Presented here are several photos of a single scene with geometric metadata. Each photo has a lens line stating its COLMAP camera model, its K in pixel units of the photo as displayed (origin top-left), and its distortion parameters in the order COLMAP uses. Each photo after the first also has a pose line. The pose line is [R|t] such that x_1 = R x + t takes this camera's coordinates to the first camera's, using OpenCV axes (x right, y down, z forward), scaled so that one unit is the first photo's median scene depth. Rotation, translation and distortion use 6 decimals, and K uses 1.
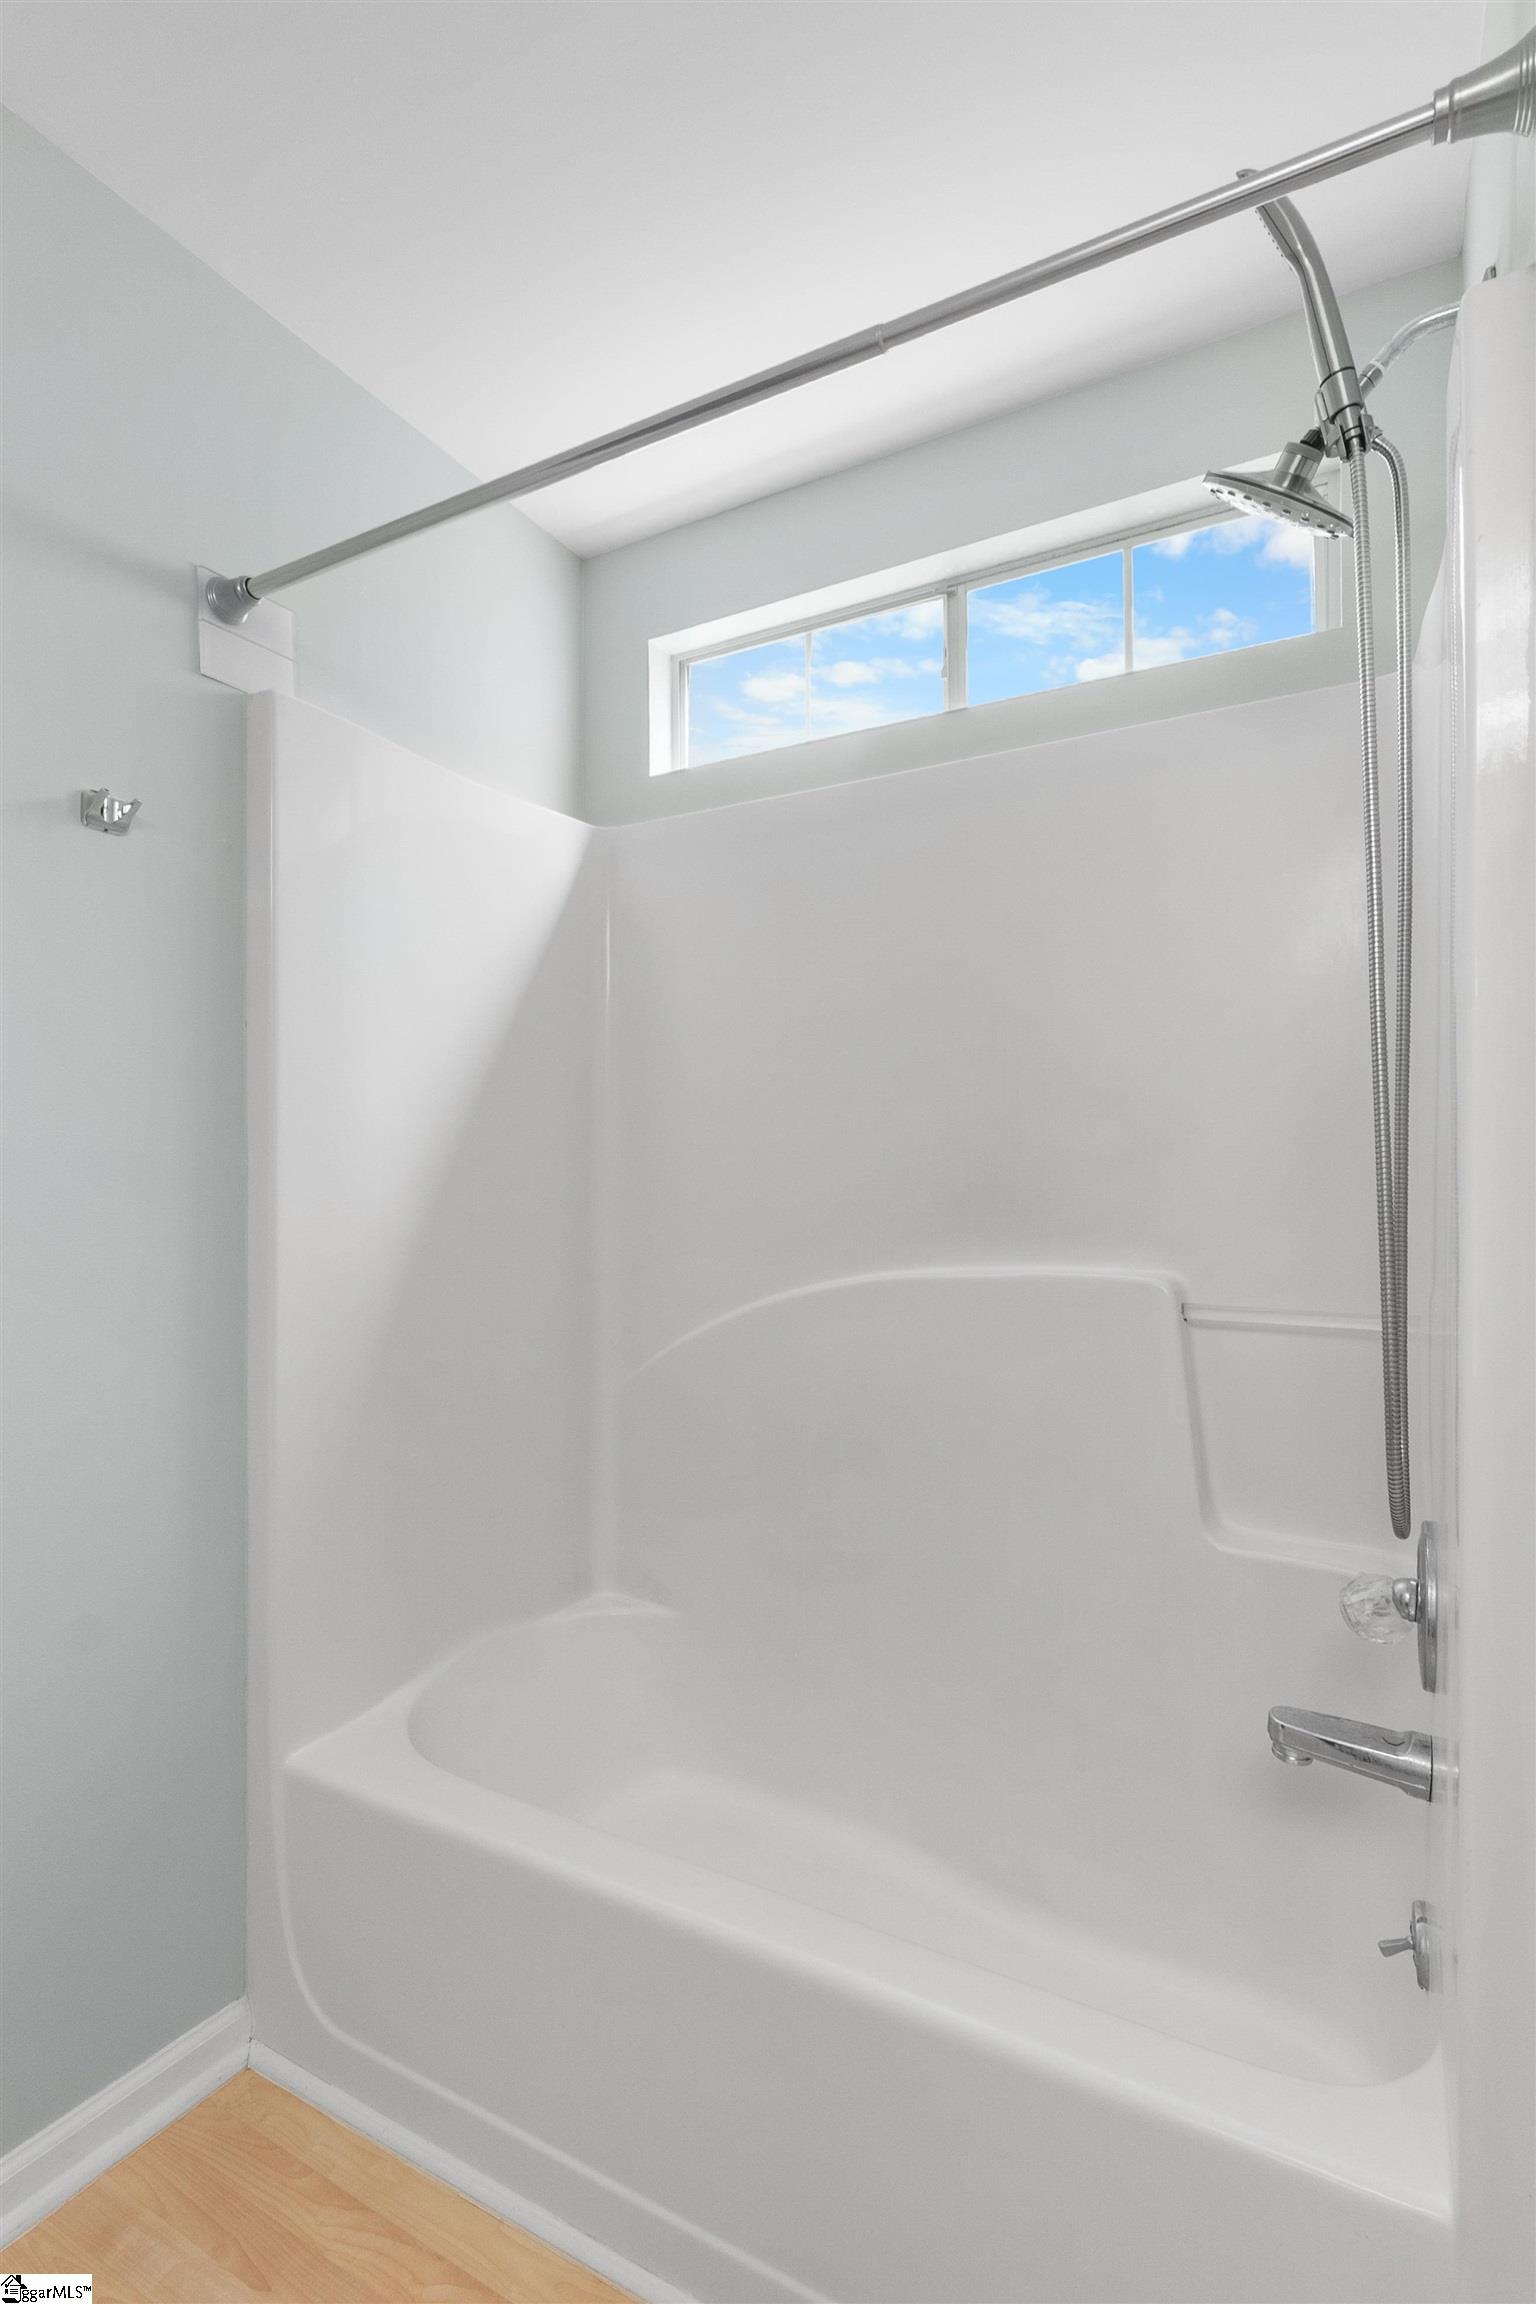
lens RADIAL K [[1078.6, 0, 749.5], [0, 1078.6, 1166.4], [0, 0, 1]] dist [-0.004493, 0.000869]
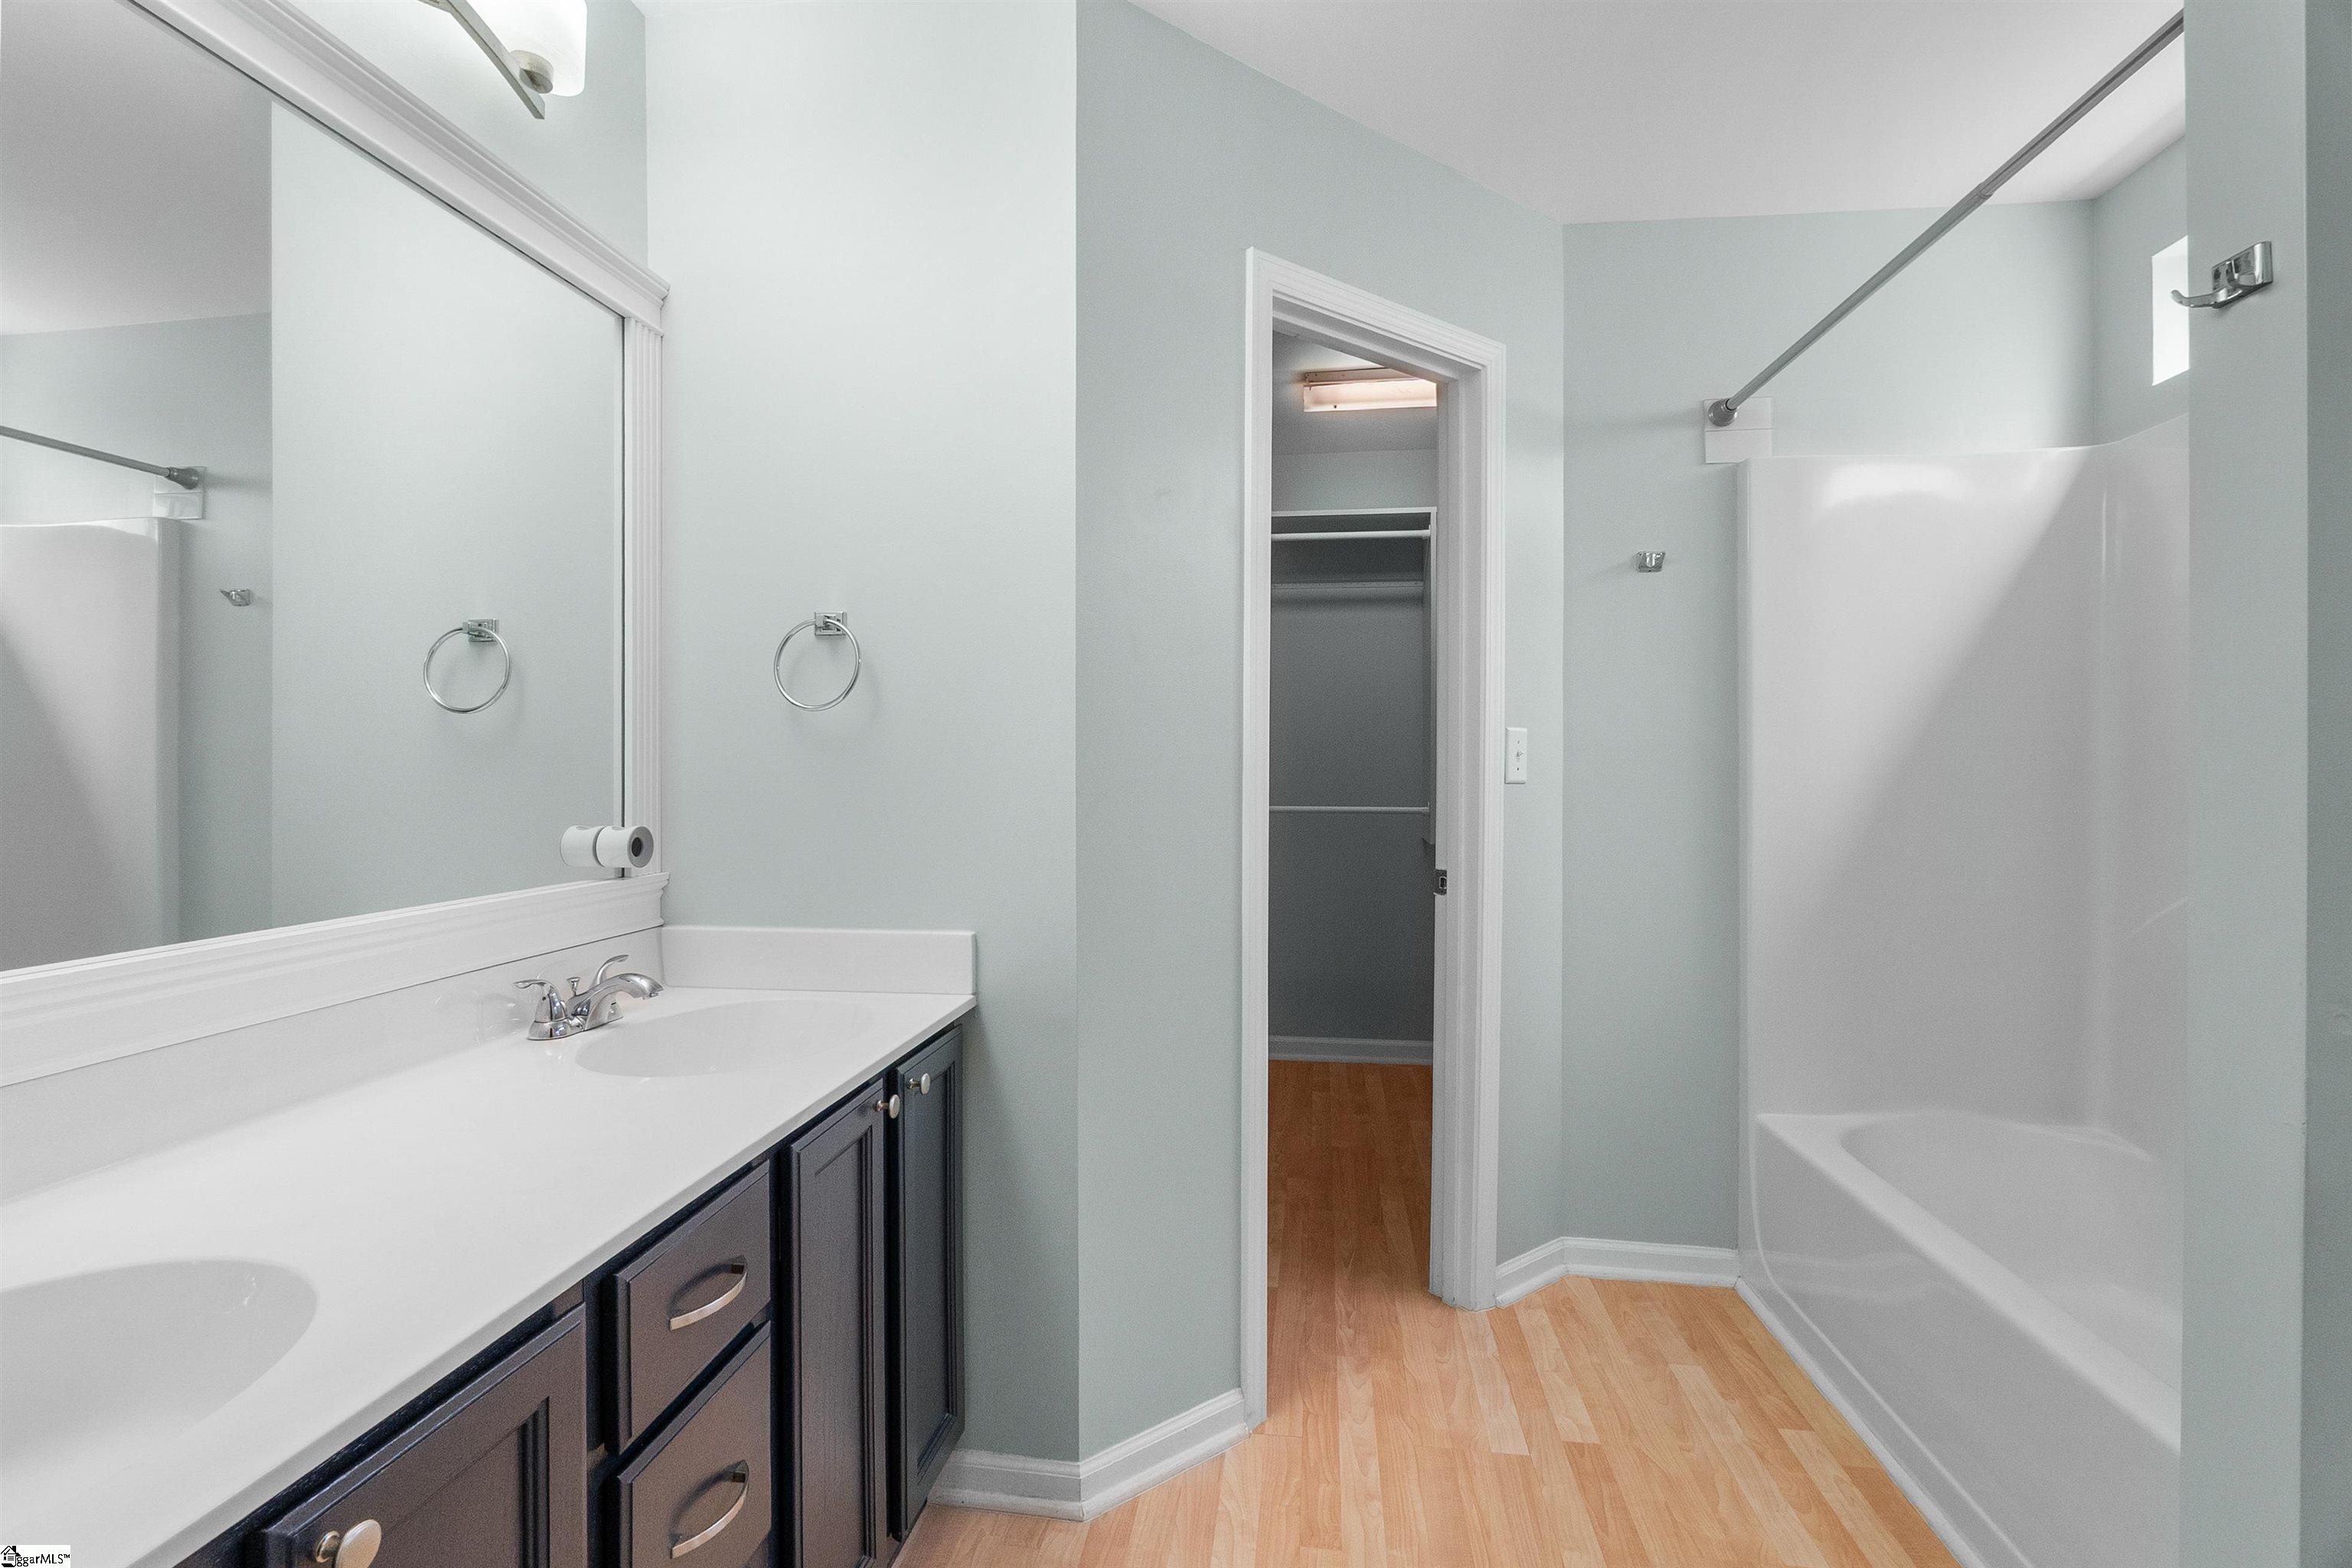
lens RADIAL K [[1101.0, 0, 1179.0], [0, 1101.0, 767.6], [0, 0, 1]] dist [-0.004493, 0.000869]
pose [[0.386804, 0.009277, -0.922115, 0.762949], [0.009762, 0.999852, 0.014154, -0.007318], [0.922110, -0.014476, 0.386657, -0.444260]]
